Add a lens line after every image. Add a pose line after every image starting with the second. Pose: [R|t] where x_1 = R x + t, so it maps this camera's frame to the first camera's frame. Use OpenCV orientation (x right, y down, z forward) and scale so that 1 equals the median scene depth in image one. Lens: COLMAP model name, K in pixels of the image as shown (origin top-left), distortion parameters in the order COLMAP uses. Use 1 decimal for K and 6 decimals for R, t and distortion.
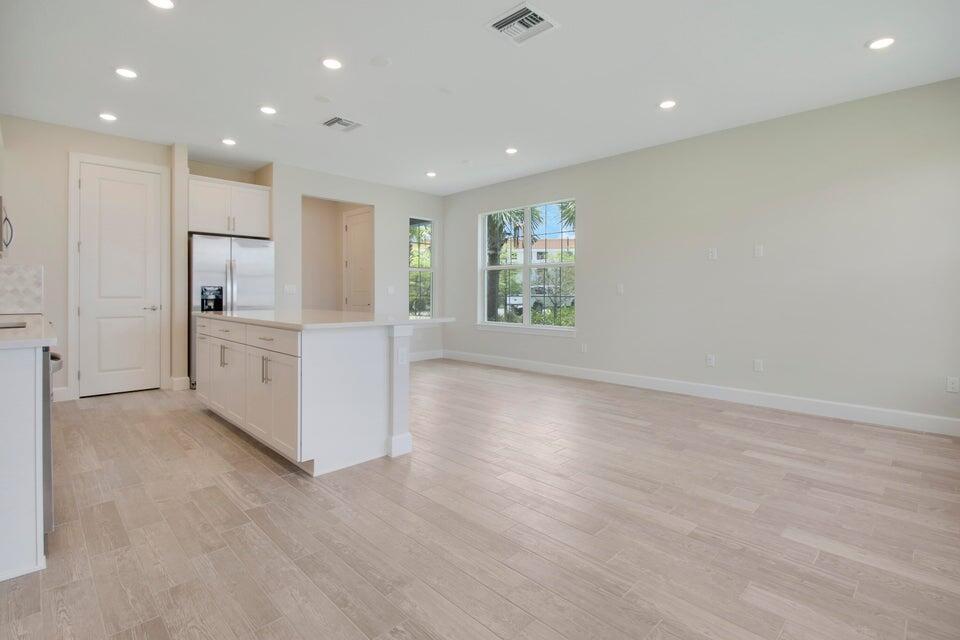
lens RADIAL K [[448.6, 0, 477.3], [0, 448.6, 293.8], [0, 0, 1]] dist [-0.001703, -0.010587]
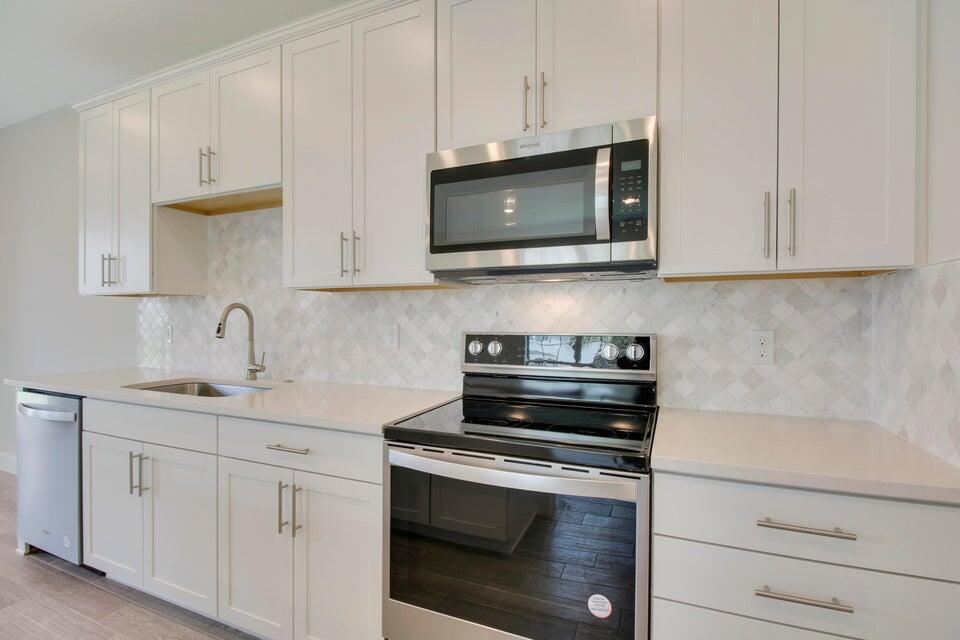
lens RADIAL K [[448.6, 0, 488.8], [0, 448.6, 319.1], [0, 0, 1]] dist [-0.001703, -0.010587]
pose [[-0.924504, -0.006493, -0.381116, -0.611853], [-0.006822, 0.999977, -0.000486, -0.027489], [0.381110, 0.002151, -0.924527, 0.937976]]
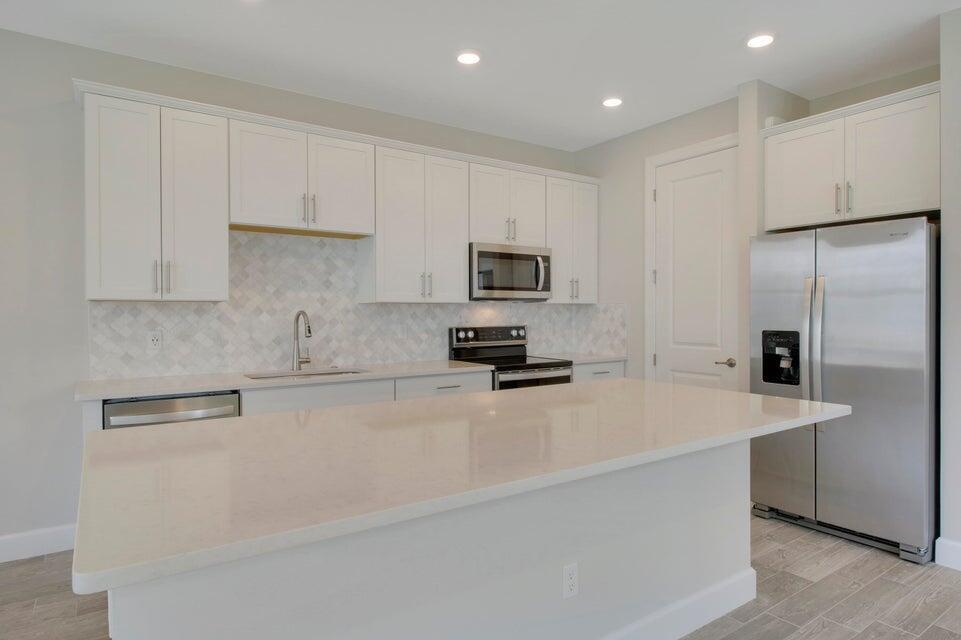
lens RADIAL K [[551.9, 0, 483.3], [0, 551.9, 317.1], [0, 0, 1]] dist [-0.000464, -0.007872]
pose [[-0.170213, 0.006540, -0.985386, 0.095112], [0.000682, 0.999979, 0.006519, -0.037856], [0.985407, 0.000437, -0.170214, 0.784876]]
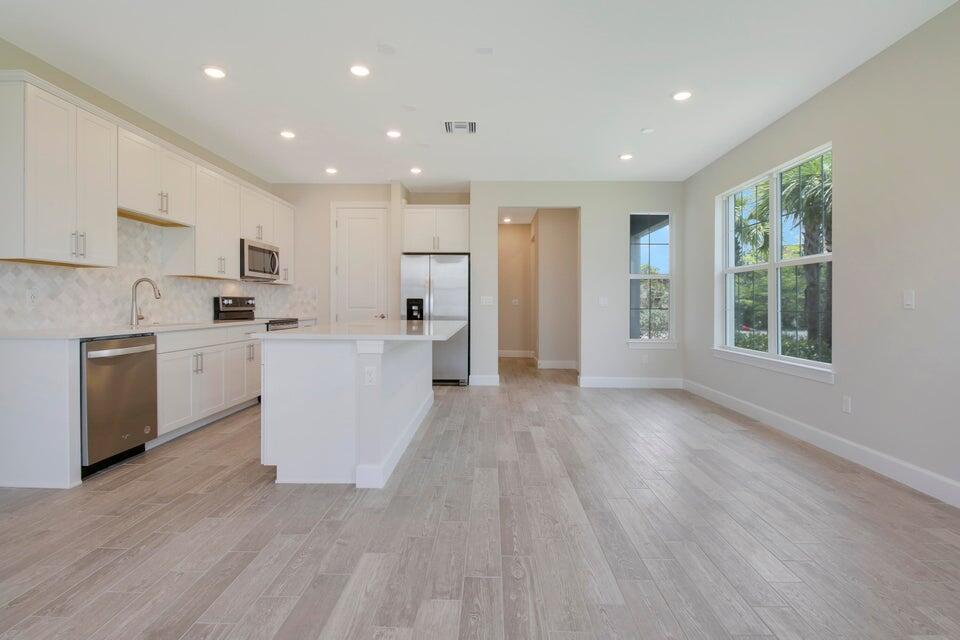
lens RADIAL K [[448.6, 0, 484.5], [0, 448.6, 304.9], [0, 0, 1]] dist [-0.001703, -0.010587]
pose [[0.703777, 0.002782, -0.710415, 0.361080], [-0.005177, 0.999986, -0.001212, -0.000041], [0.710402, 0.004531, 0.703782, 0.320353]]
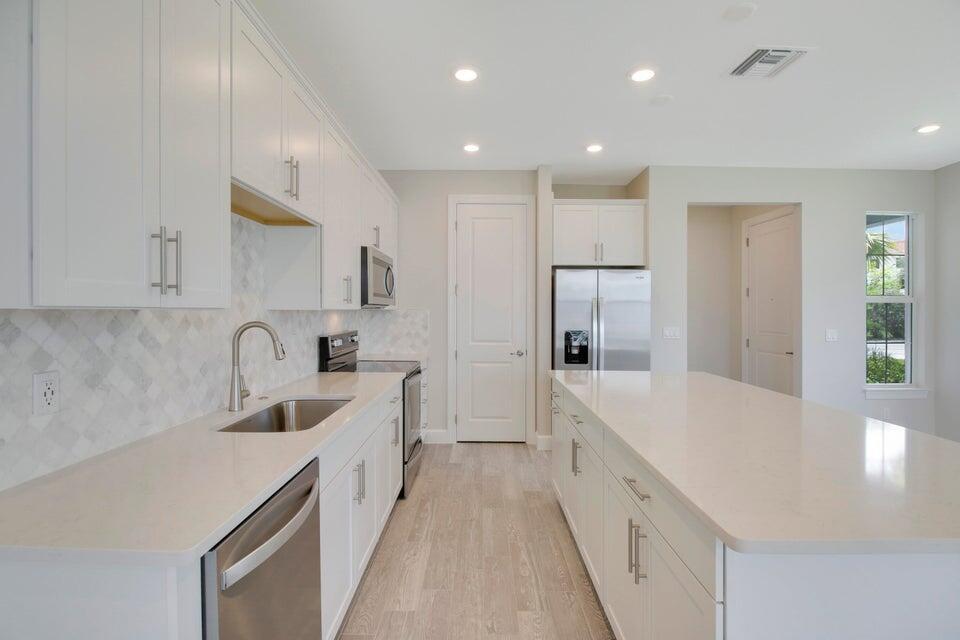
lens RADIAL K [[448.6, 0, 482.7], [0, 448.6, 307.4], [0, 0, 1]] dist [-0.001703, -0.010587]
pose [[0.710796, -0.001969, -0.703395, -0.139941], [-0.006394, 0.999937, -0.009261, -0.051676], [0.703369, 0.011080, 0.710739, 0.302676]]
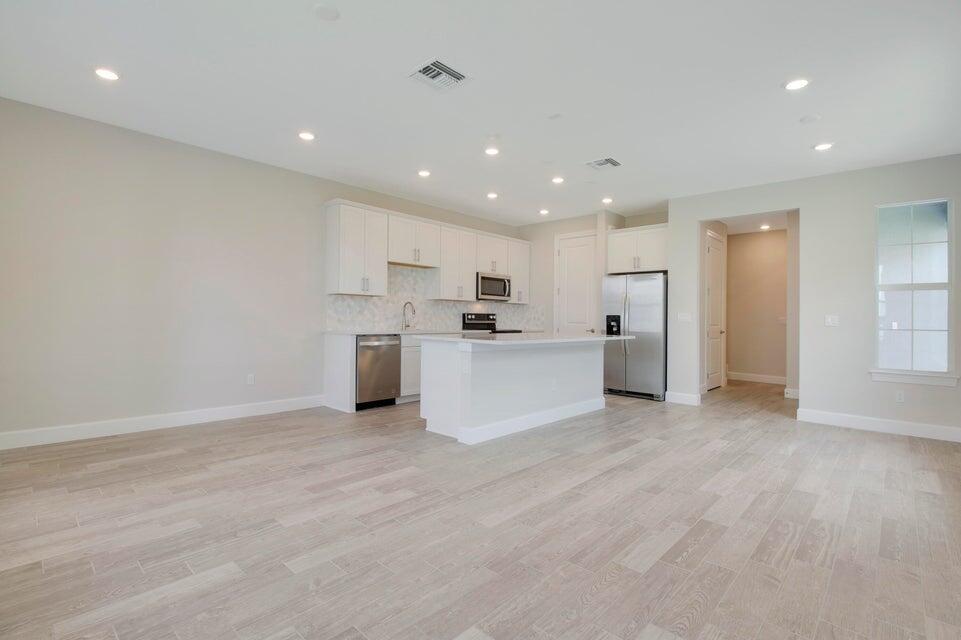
lens RADIAL K [[449.0, 0, 486.6], [0, 449.0, 311.5], [0, 0, 1]] dist [-0.001703, -0.010587]
pose [[0.054517, -0.015667, -0.998390, 0.666396], [-0.018758, 0.999684, -0.016712, 0.000511], [0.998337, 0.019639, 0.054205, 0.585068]]
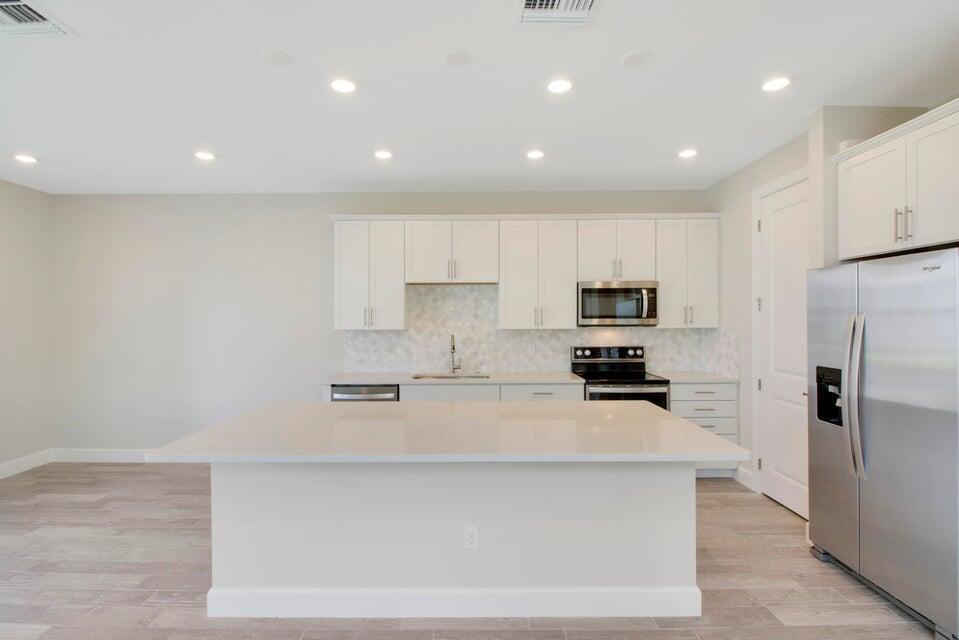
lens RADIAL K [[448.1, 0, 481.2], [0, 448.1, 314.7], [0, 0, 1]] dist [-0.001703, -0.010587]
pose [[-0.698582, -0.005178, -0.715511, 0.031853], [0.001321, 0.999963, -0.008526, -0.072971], [0.715529, -0.006901, -0.698549, 1.087757]]
